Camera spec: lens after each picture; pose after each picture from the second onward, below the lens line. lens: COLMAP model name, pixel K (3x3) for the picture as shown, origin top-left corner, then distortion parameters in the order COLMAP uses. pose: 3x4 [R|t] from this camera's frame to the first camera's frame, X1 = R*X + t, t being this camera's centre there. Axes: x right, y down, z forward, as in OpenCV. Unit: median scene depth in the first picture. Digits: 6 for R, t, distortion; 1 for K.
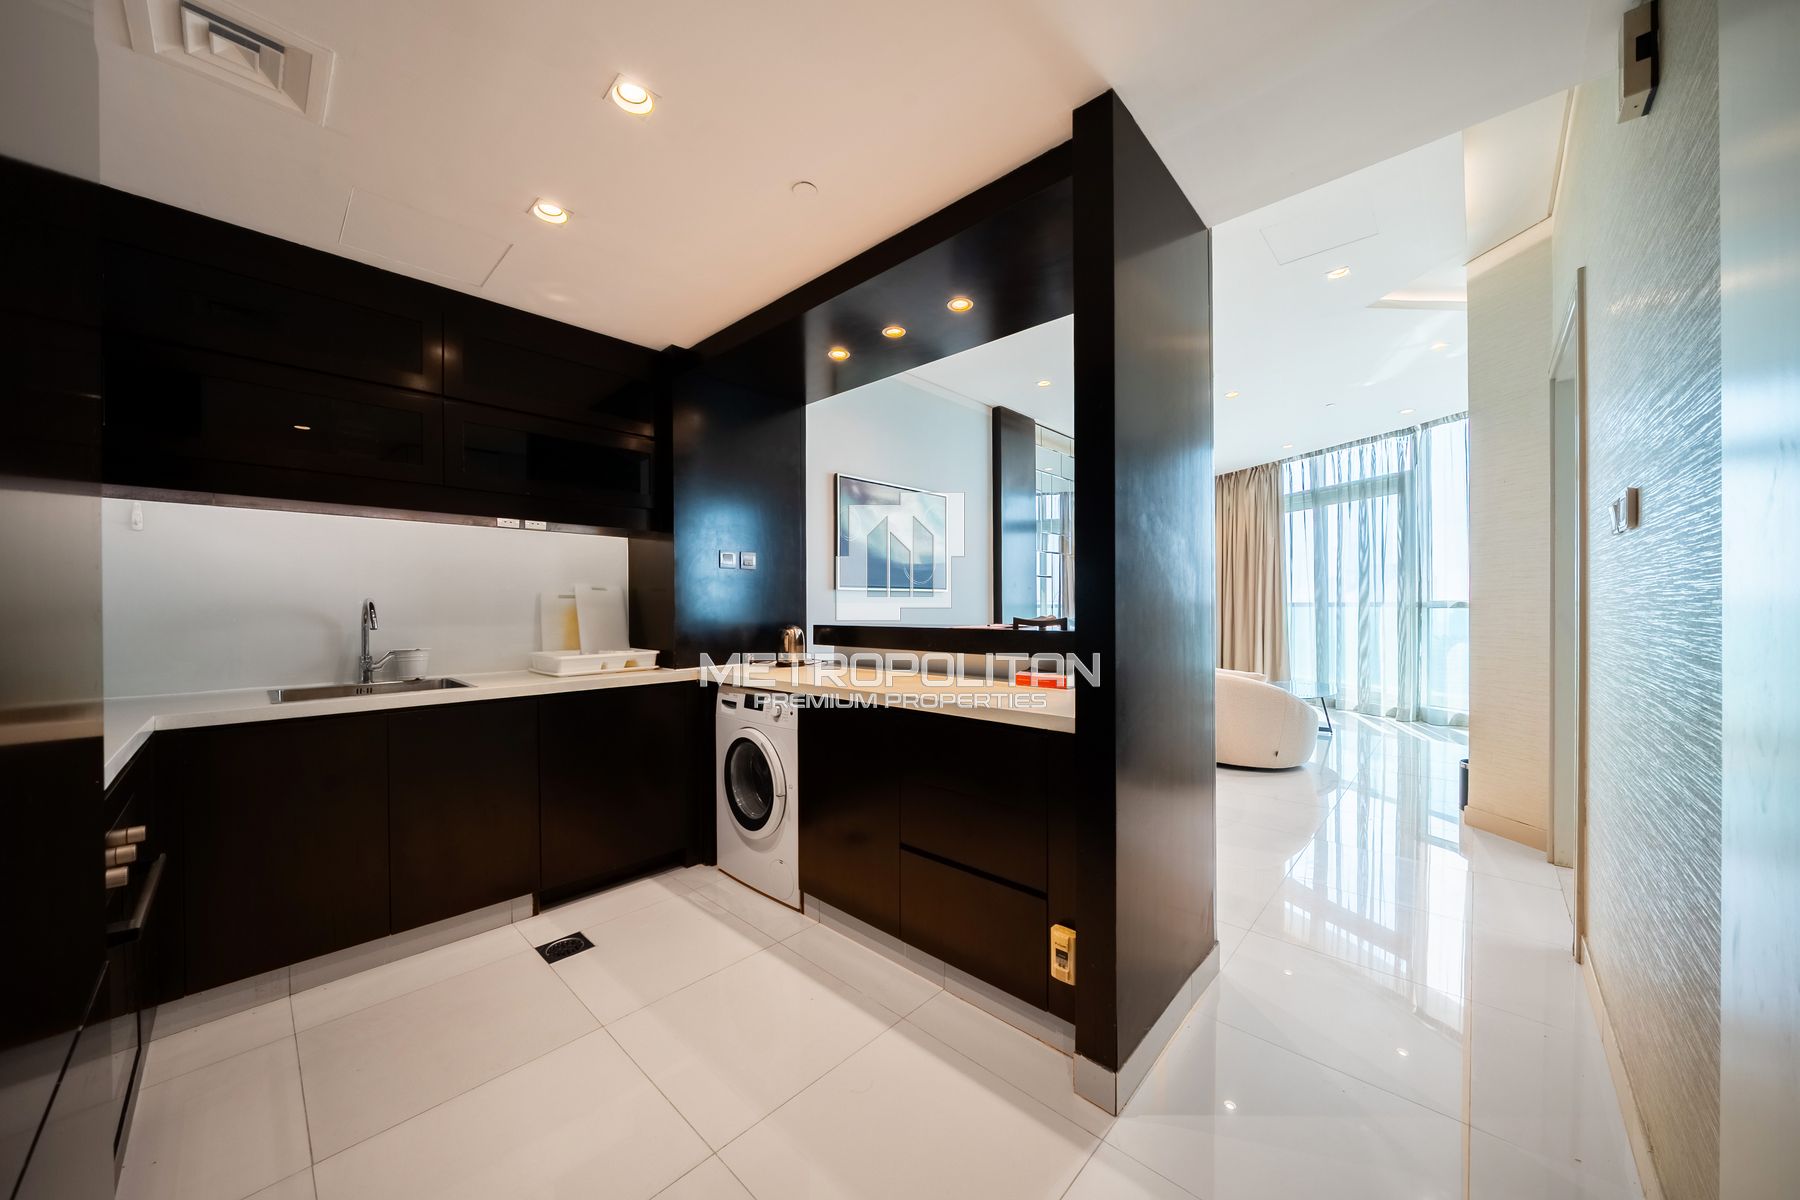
lens RADIAL K [[621.7, 0, 898.8], [0, 621.7, 605.8], [0, 0, 1]] dist [-0.003223, -0.000212]
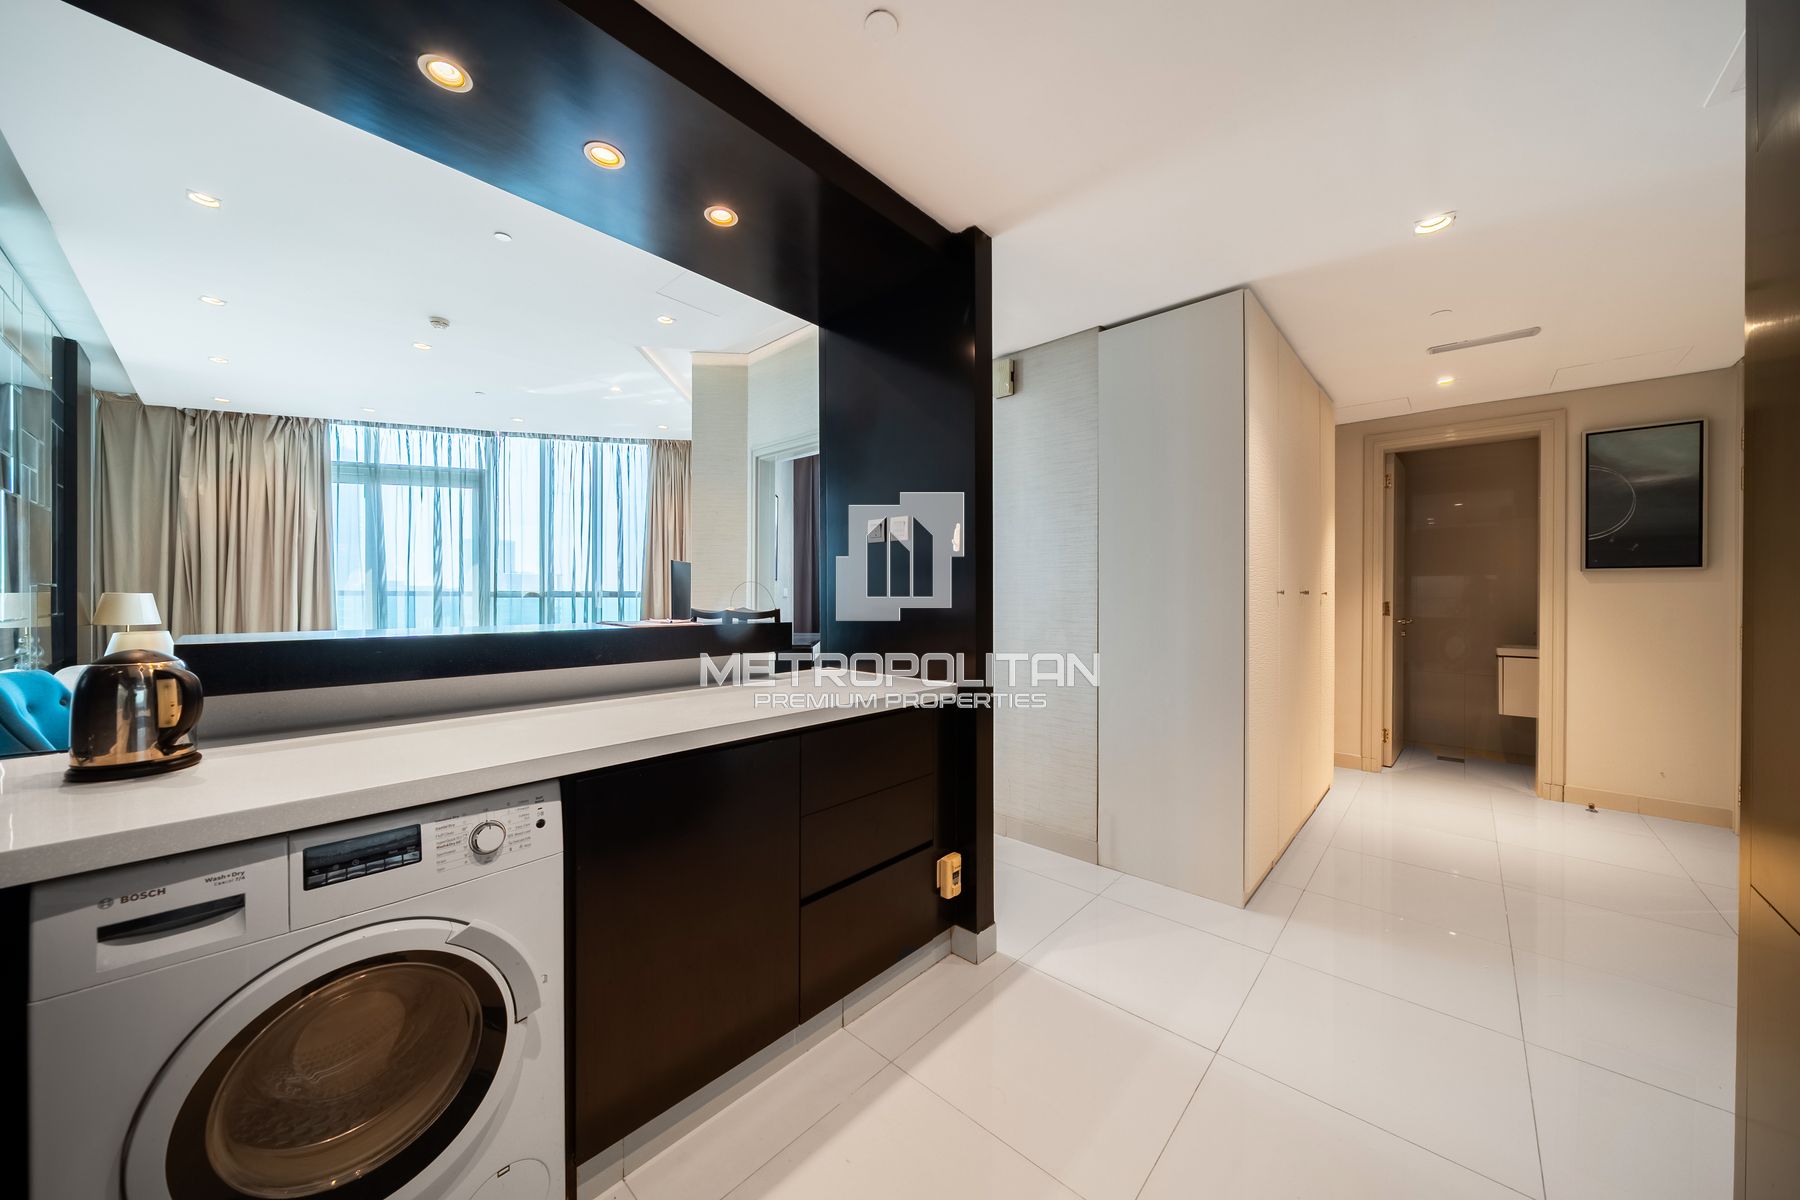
lens RADIAL K [[614.6, 0, 902.3], [0, 614.6, 594.1], [0, 0, 1]] dist [-0.002427, -0.000180]
pose [[-0.012372, 0.006804, 0.999900, -0.551363], [-0.006360, 0.999956, -0.006883, 0.000555], [-0.999903, -0.006444, -0.012328, 0.629770]]
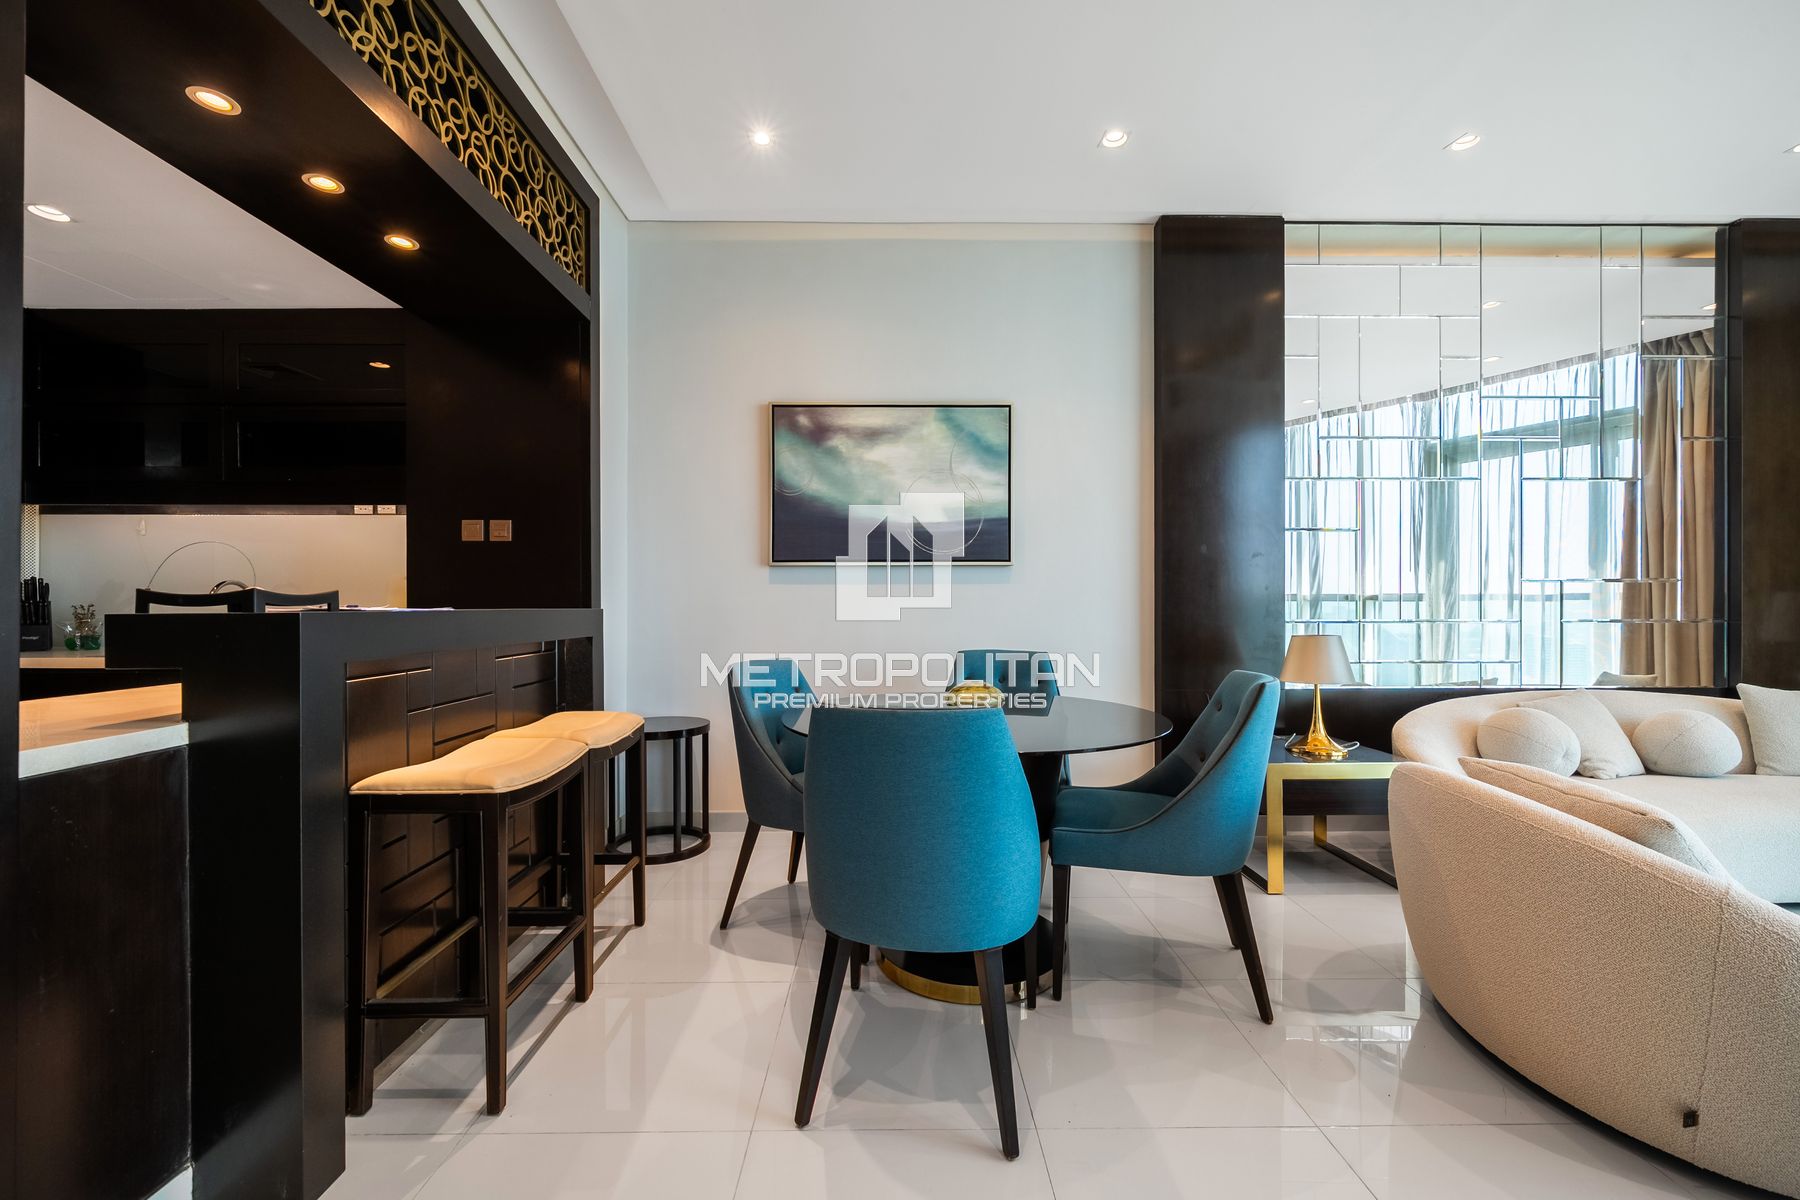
lens RADIAL K [[682.9, 0, 895.2], [0, 682.9, 604.9], [0, 0, 1]] dist [-0.000639, -0.000190]
pose [[0.686799, 0.009267, -0.726788, 0.878781], [-0.003007, 0.999946, 0.009908, 0.018584], [0.726841, -0.004619, 0.686790, 0.856052]]
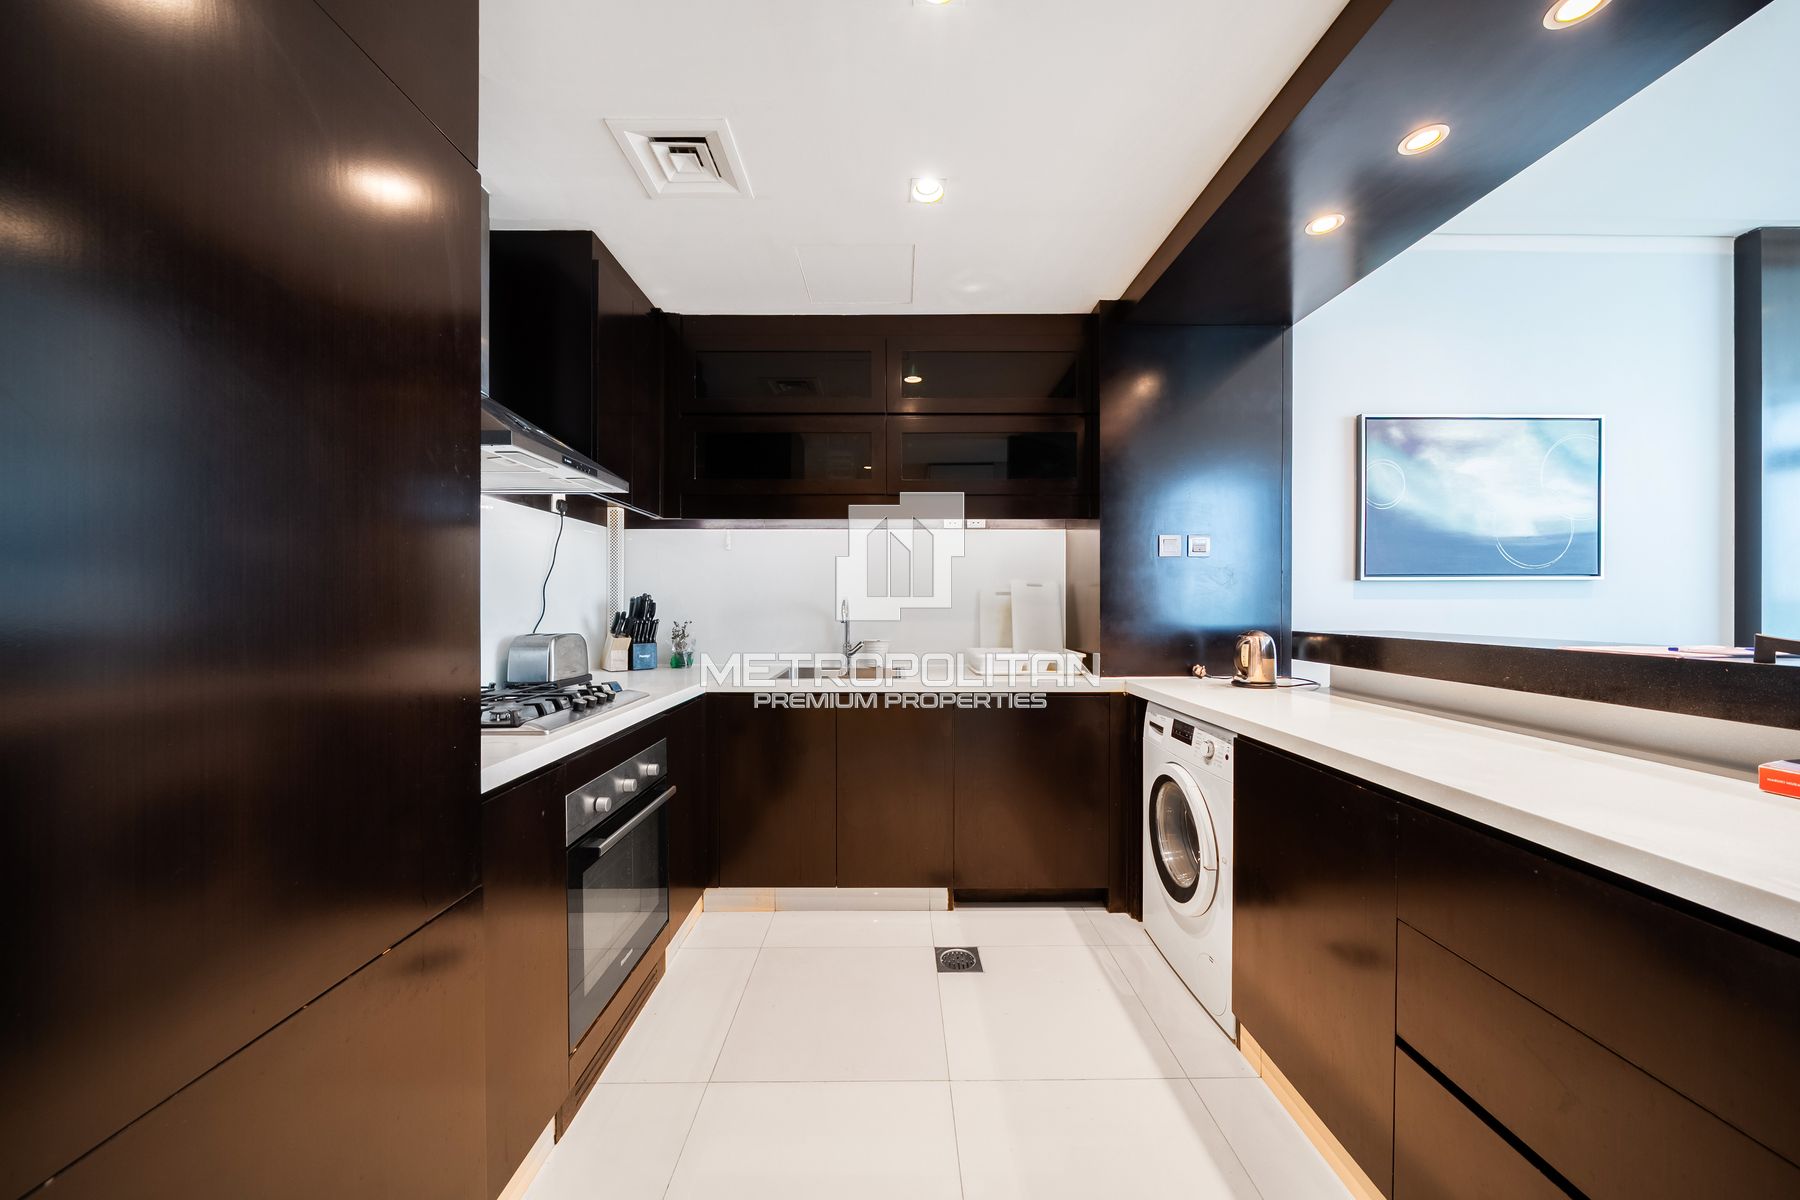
lens RADIAL K [[610.6, 0, 902.8], [0, 610.6, 605.1], [0, 0, 1]] dist [-0.004249, -0.000201]
pose [[0.693261, 0.007176, -0.720651, 0.060263], [-0.000932, 0.999959, 0.009061, -0.004885], [0.720686, -0.005610, 0.693238, 0.220107]]
